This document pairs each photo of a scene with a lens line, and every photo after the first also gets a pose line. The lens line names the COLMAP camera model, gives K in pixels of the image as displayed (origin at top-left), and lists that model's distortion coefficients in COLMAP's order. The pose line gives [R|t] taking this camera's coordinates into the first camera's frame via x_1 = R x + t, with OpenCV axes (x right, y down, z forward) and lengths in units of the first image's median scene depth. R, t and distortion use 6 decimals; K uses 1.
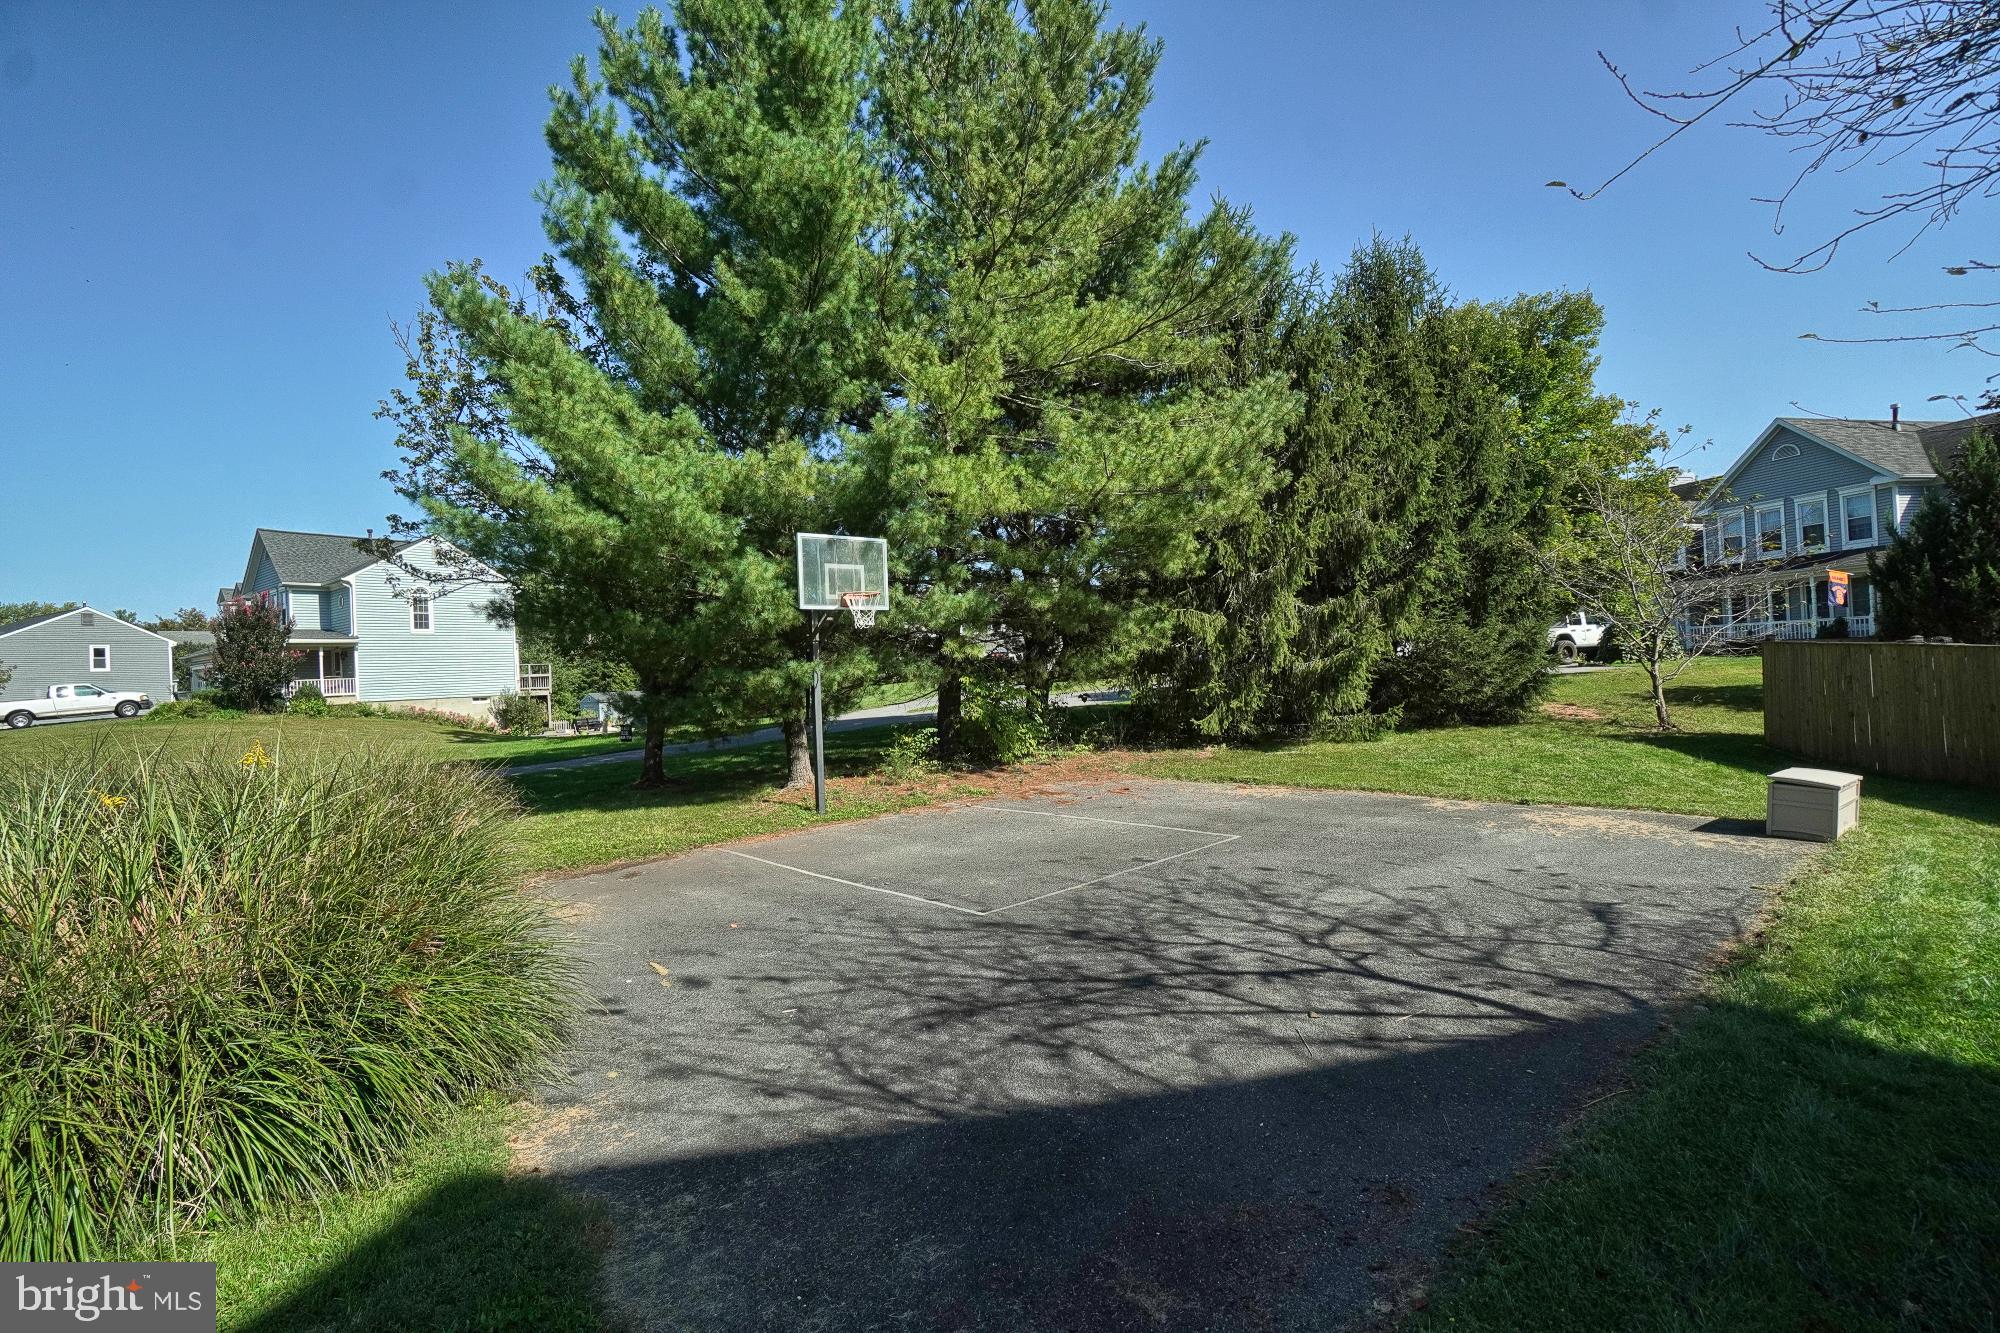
lens RADIAL K [[875.2, 0, 984.6], [0, 875.2, 669.8], [0, 0, 1]] dist [-0.062312, 0.021379]
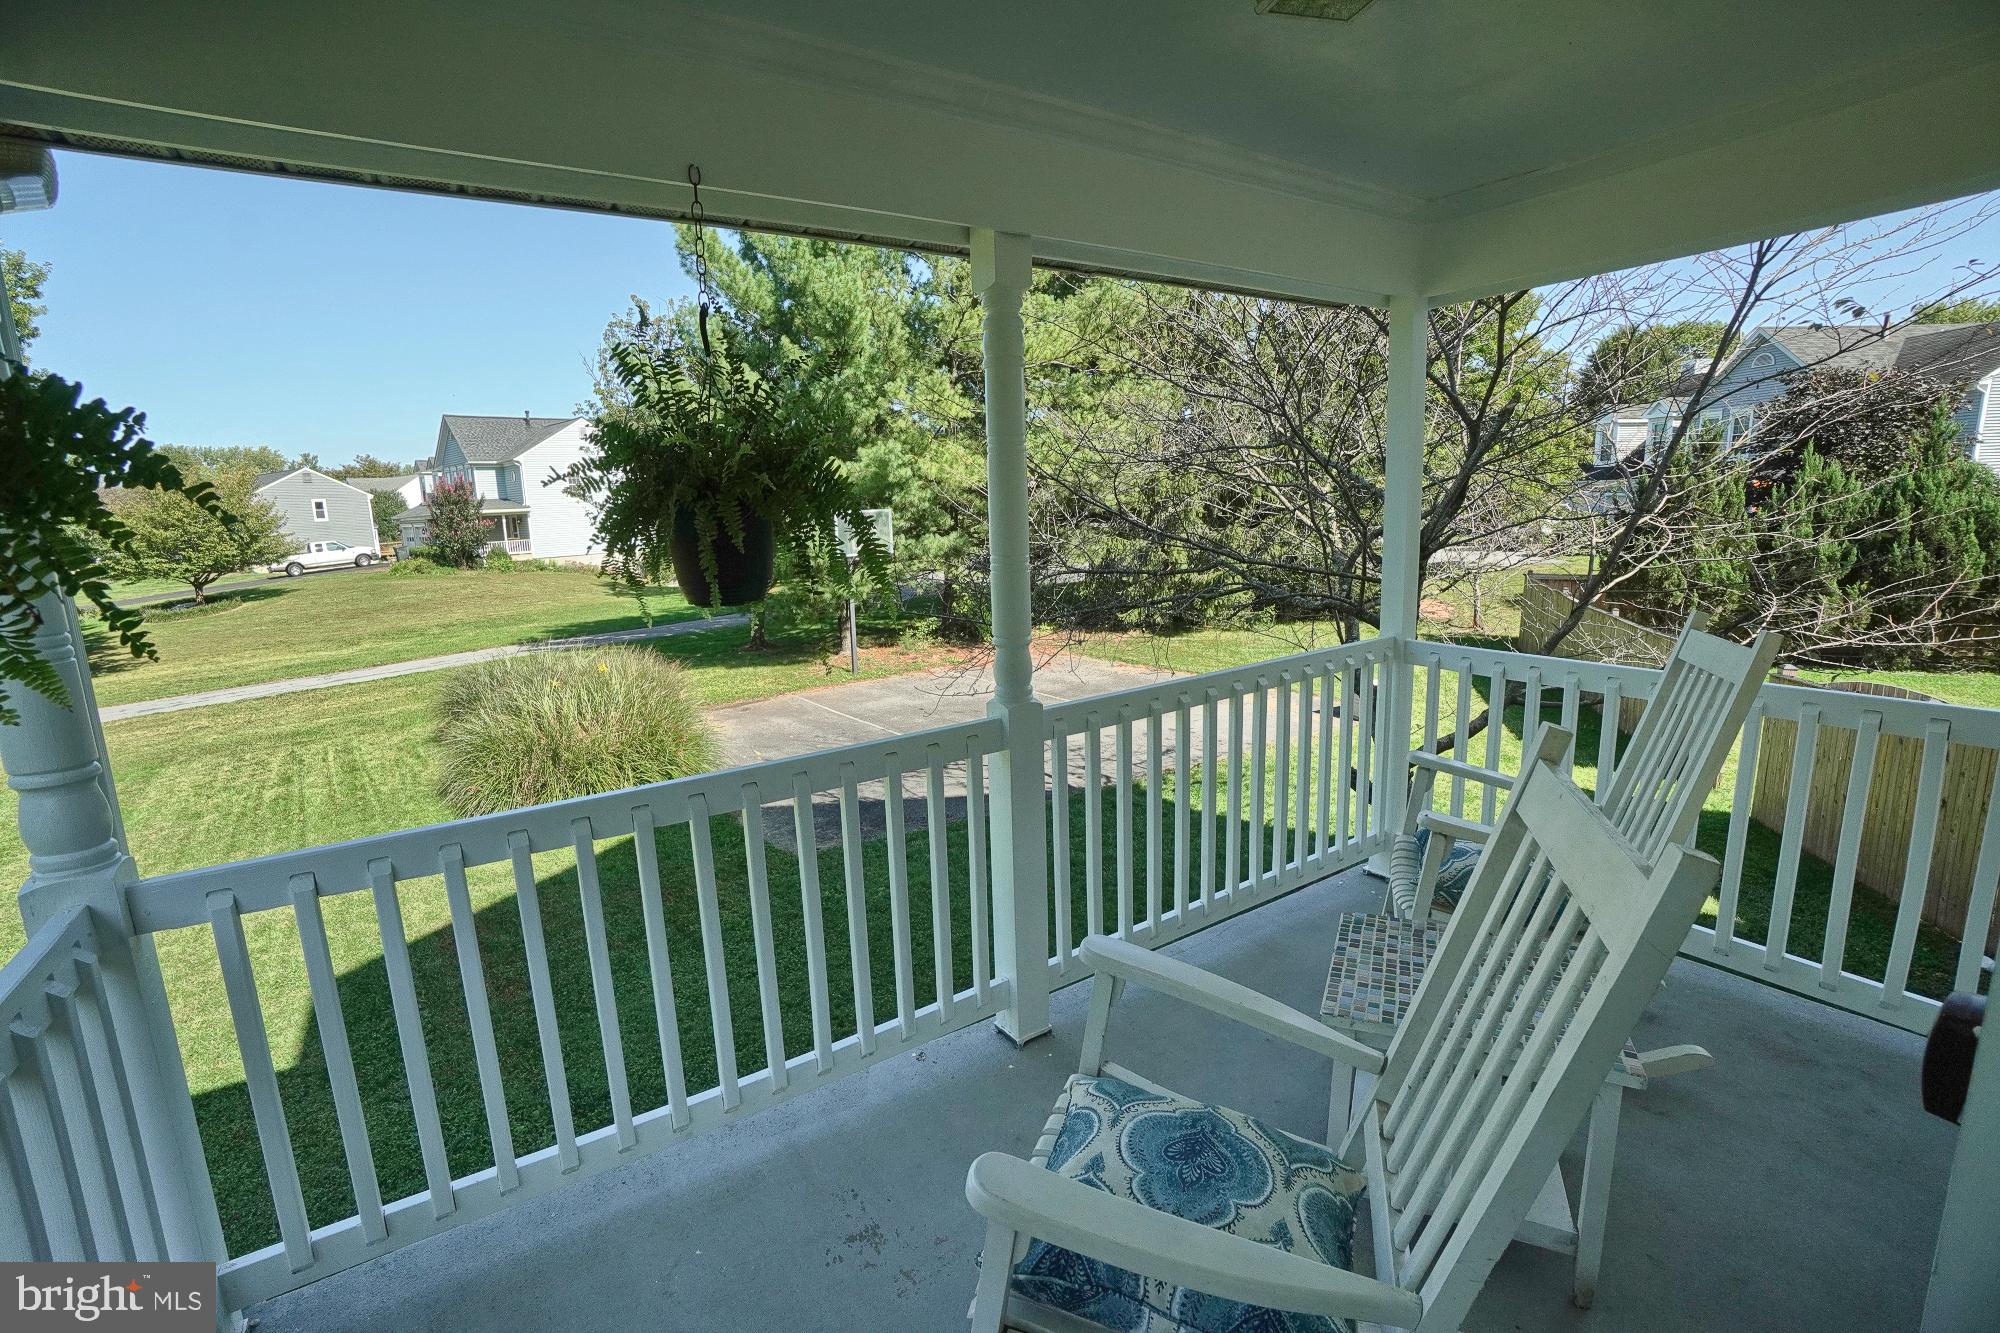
lens RADIAL K [[875.2, 0, 984.6], [0, 875.2, 669.8], [0, 0, 1]] dist [-0.062312, 0.021379]
pose [[0.992487, 0.033268, -0.117739, 0.093609], [-0.009739, 0.980750, 0.195024, -0.063276], [0.121961, -0.192412, 0.973706, -0.218794]]
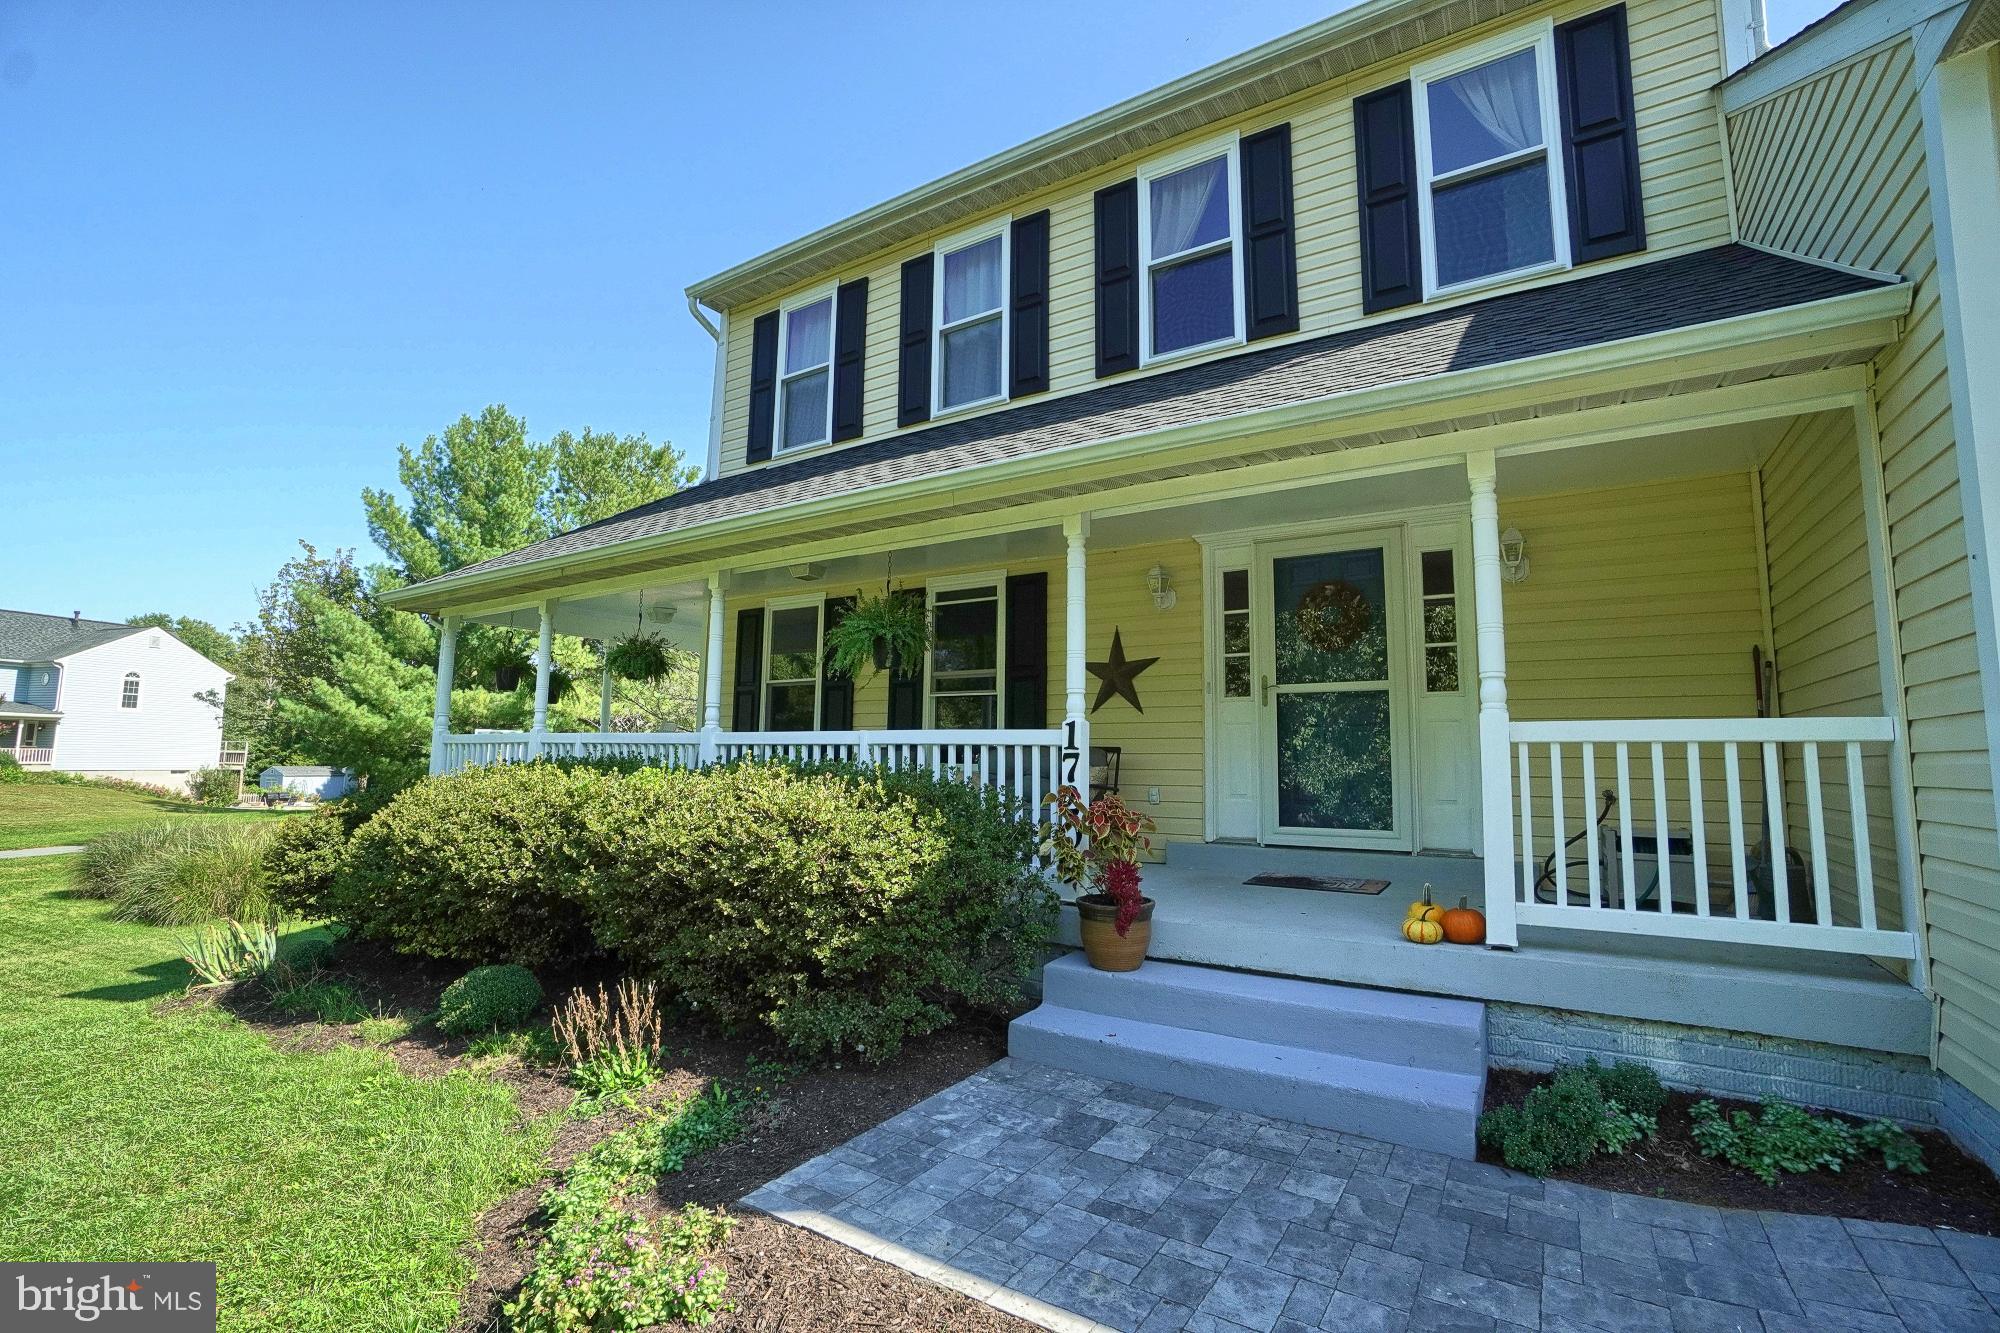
lens RADIAL K [[875.2, 0, 984.6], [0, 875.2, 669.8], [0, 0, 1]] dist [-0.062312, 0.021379]
pose [[0.954469, 0.089955, 0.284424, 0.126759], [-0.058795, 0.991476, -0.116268, -0.042662], [-0.292459, 0.094252, 0.951622, -0.480413]]
